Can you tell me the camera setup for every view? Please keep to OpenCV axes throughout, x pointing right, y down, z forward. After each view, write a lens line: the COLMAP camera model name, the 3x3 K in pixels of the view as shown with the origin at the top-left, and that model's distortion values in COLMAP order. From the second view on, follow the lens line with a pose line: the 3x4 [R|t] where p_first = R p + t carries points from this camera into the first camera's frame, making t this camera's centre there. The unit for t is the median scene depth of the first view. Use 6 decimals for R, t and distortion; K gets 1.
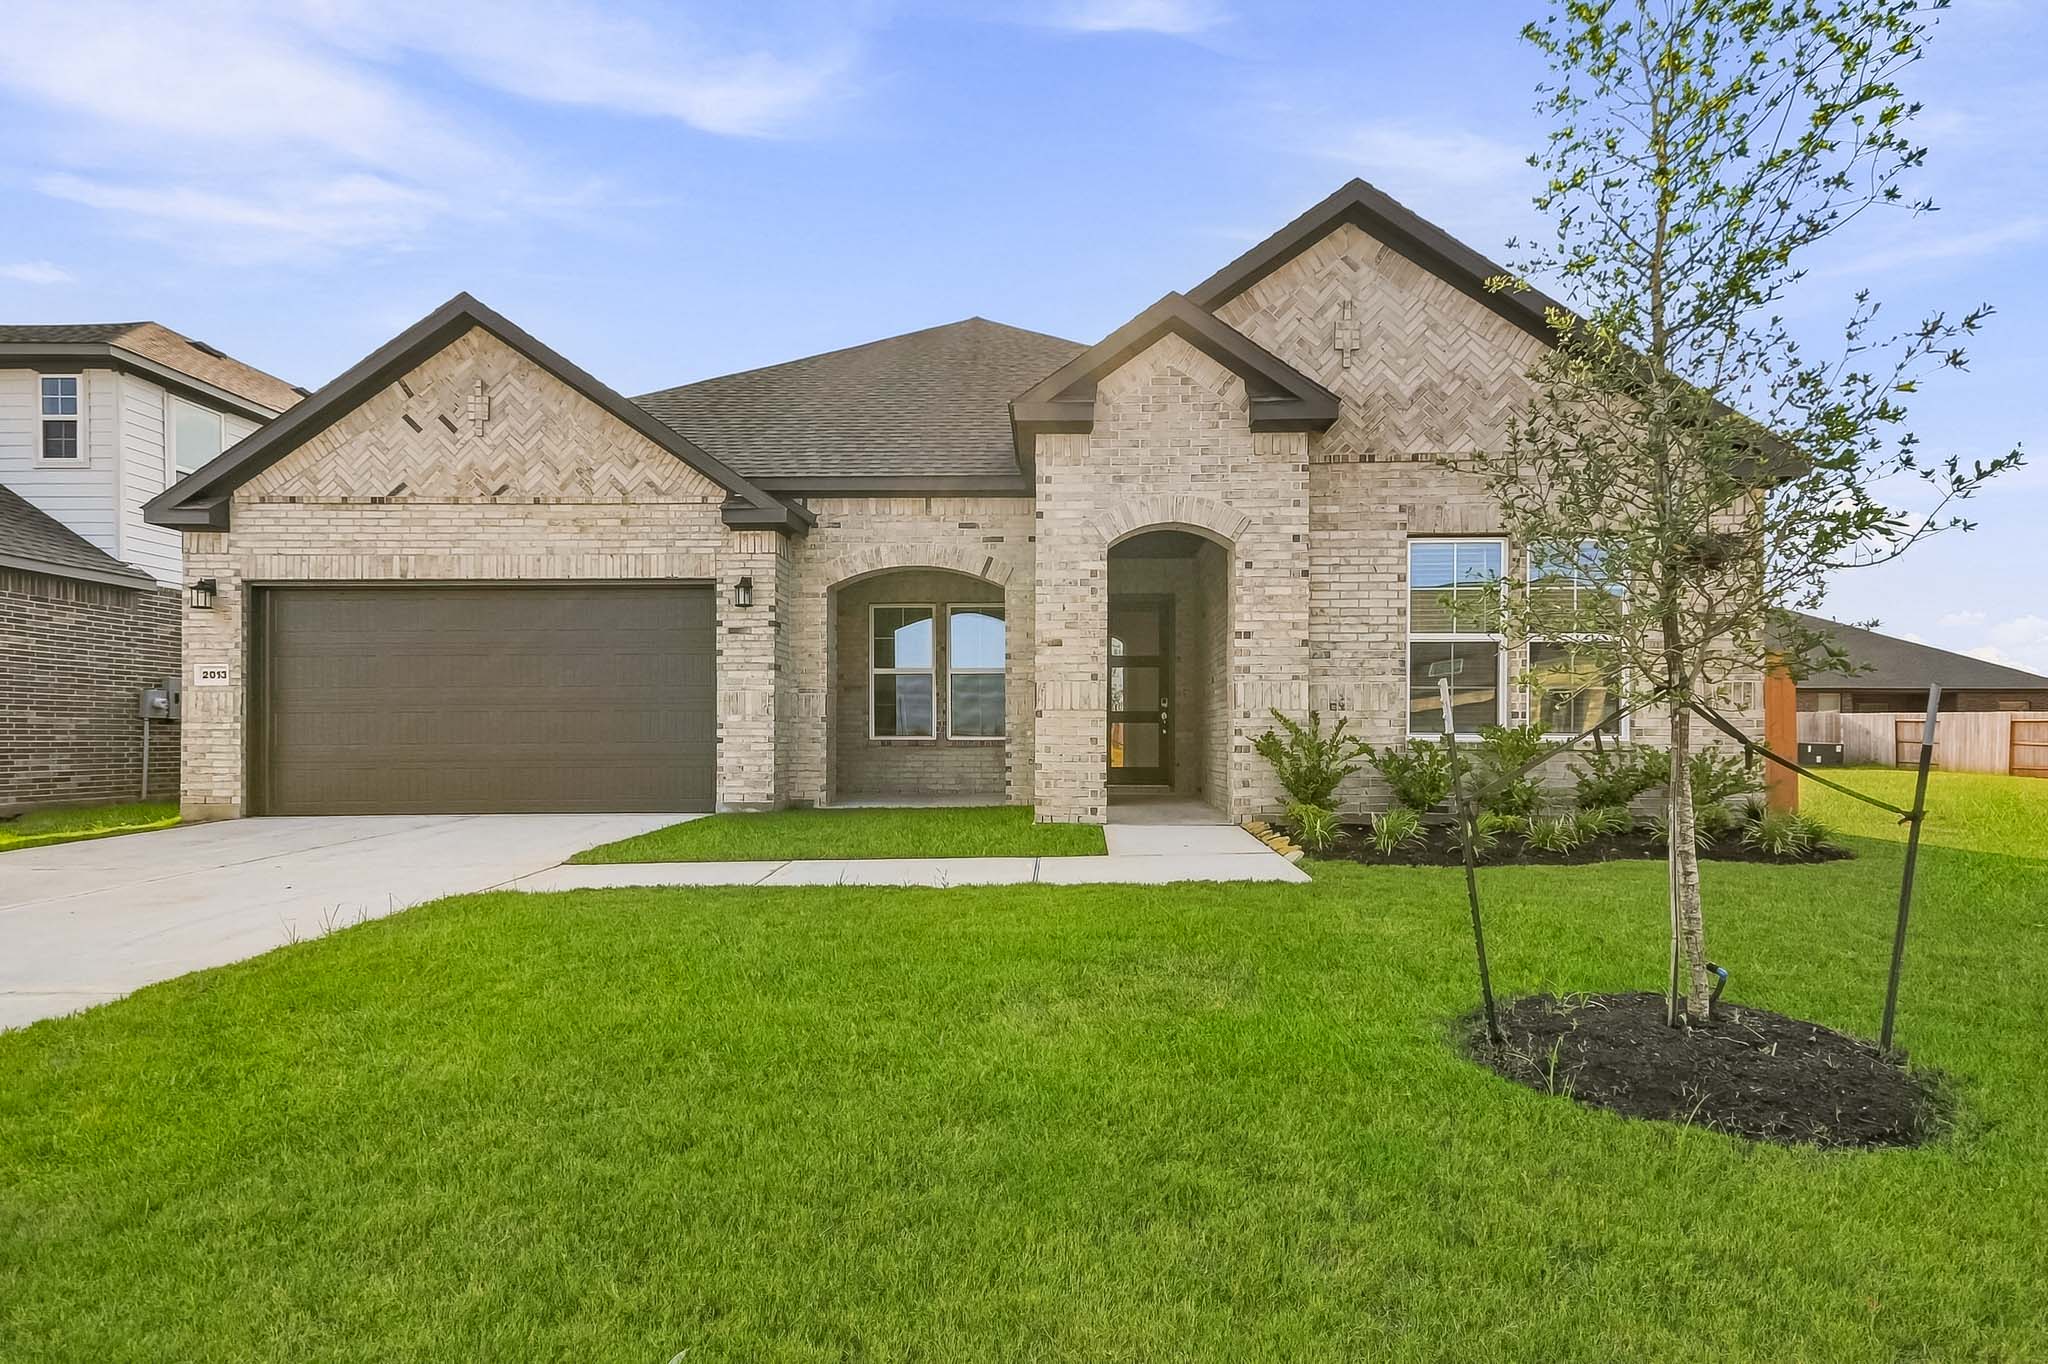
lens RADIAL K [[933.4, 0, 1025.3], [0, 933.4, 693.3], [0, 0, 1]] dist [0.018697, -0.000188]
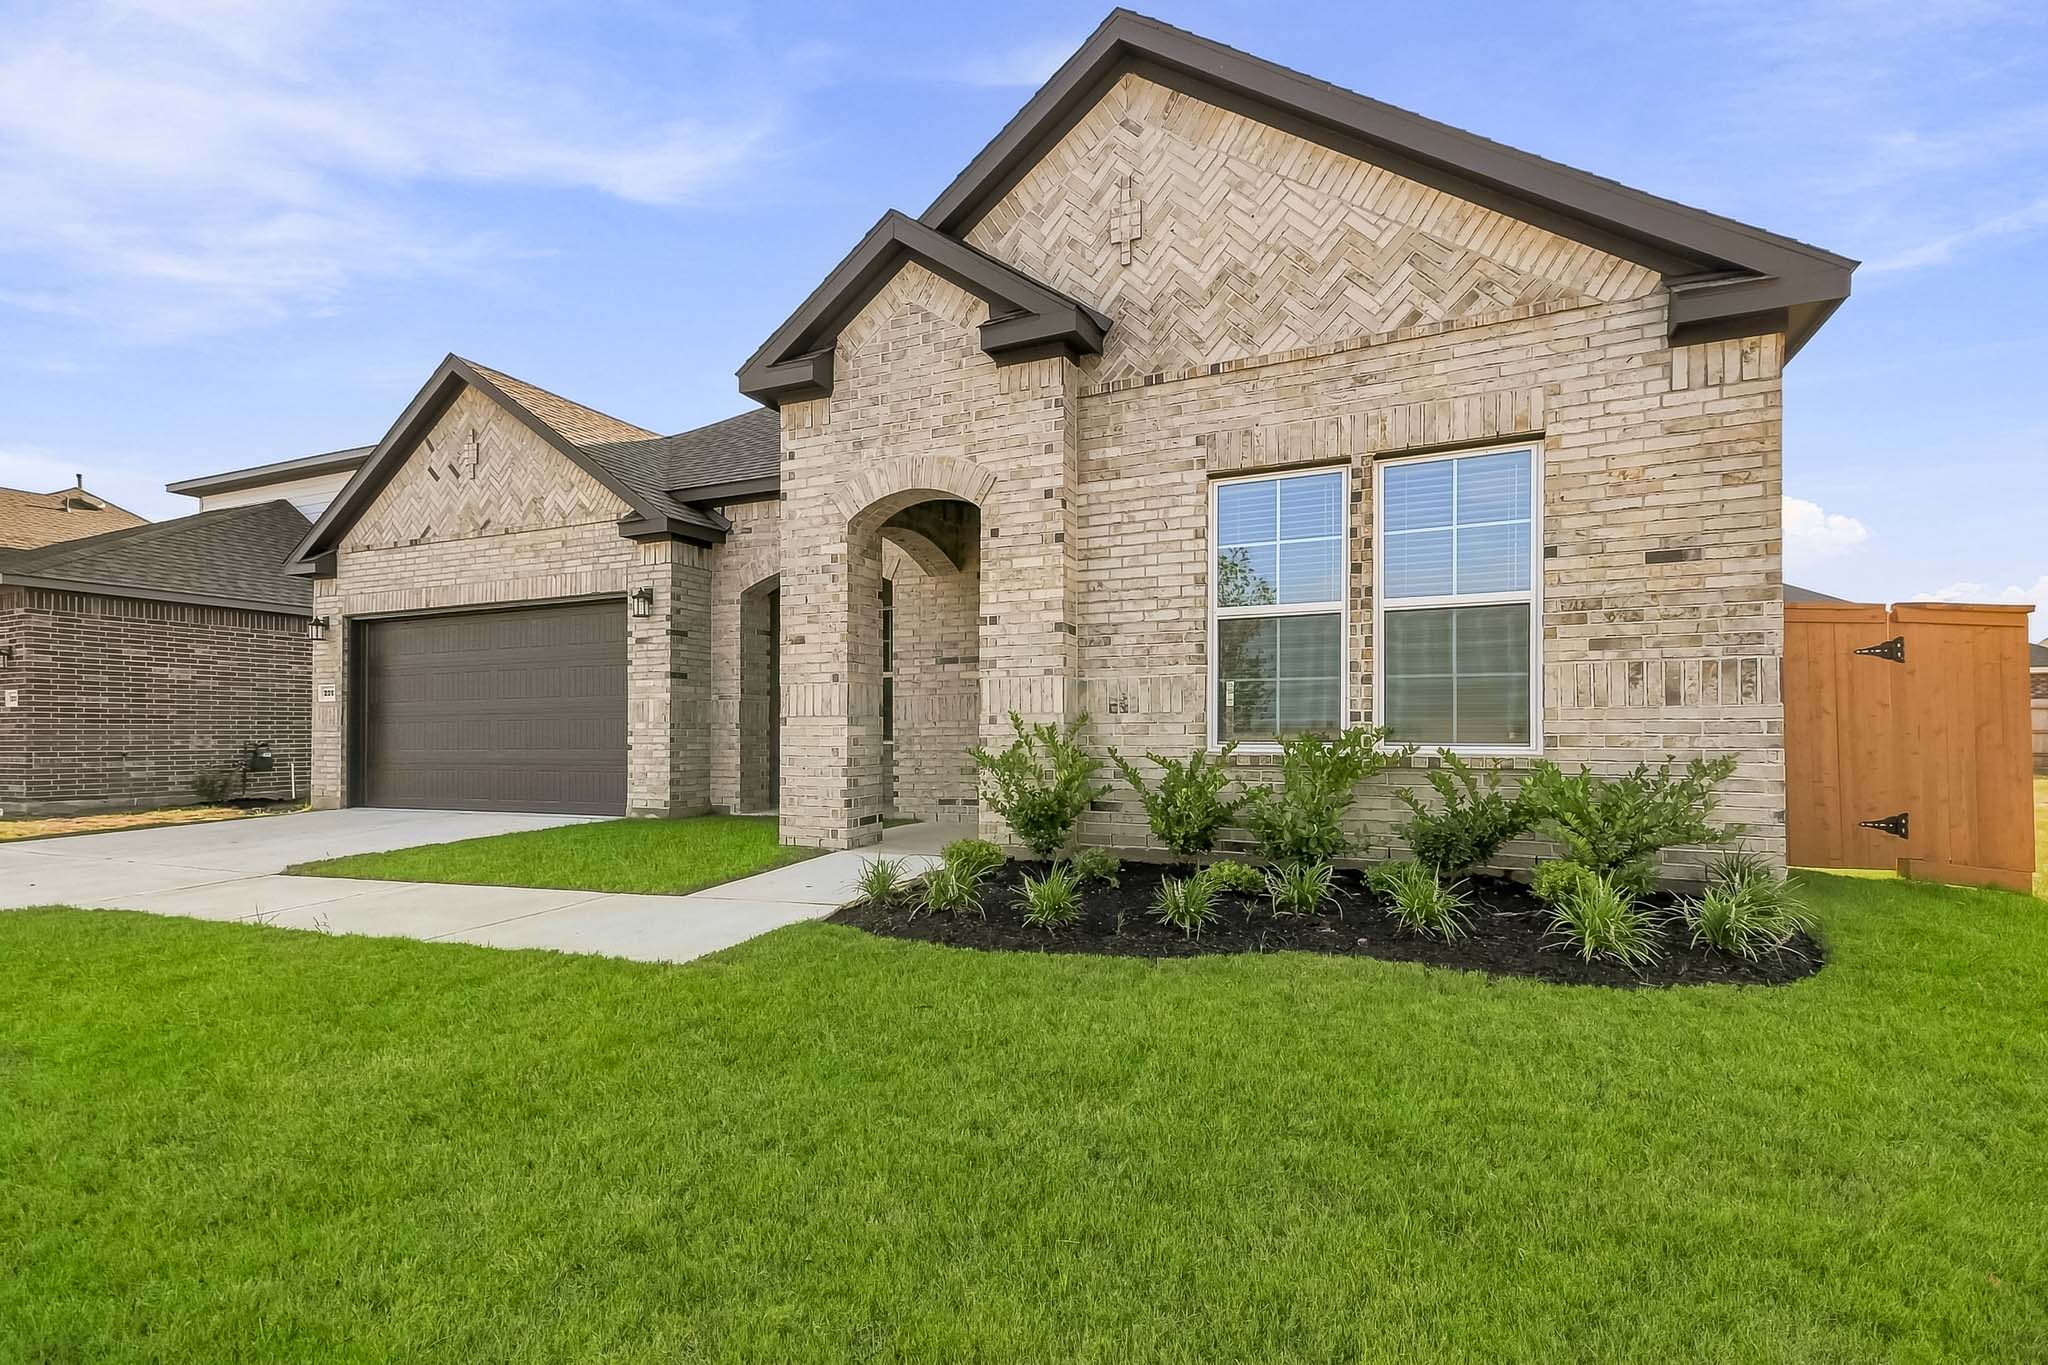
lens RADIAL K [[862.9, 0, 1026.5], [0, 862.9, 693.7], [0, 0, 1]] dist [0.018586, 0.000154]
pose [[0.938418, -0.020464, -0.344897, 0.505469], [0.021155, 0.999775, -0.001761, 0.002254], [0.344855, -0.005644, 0.938639, 0.306641]]
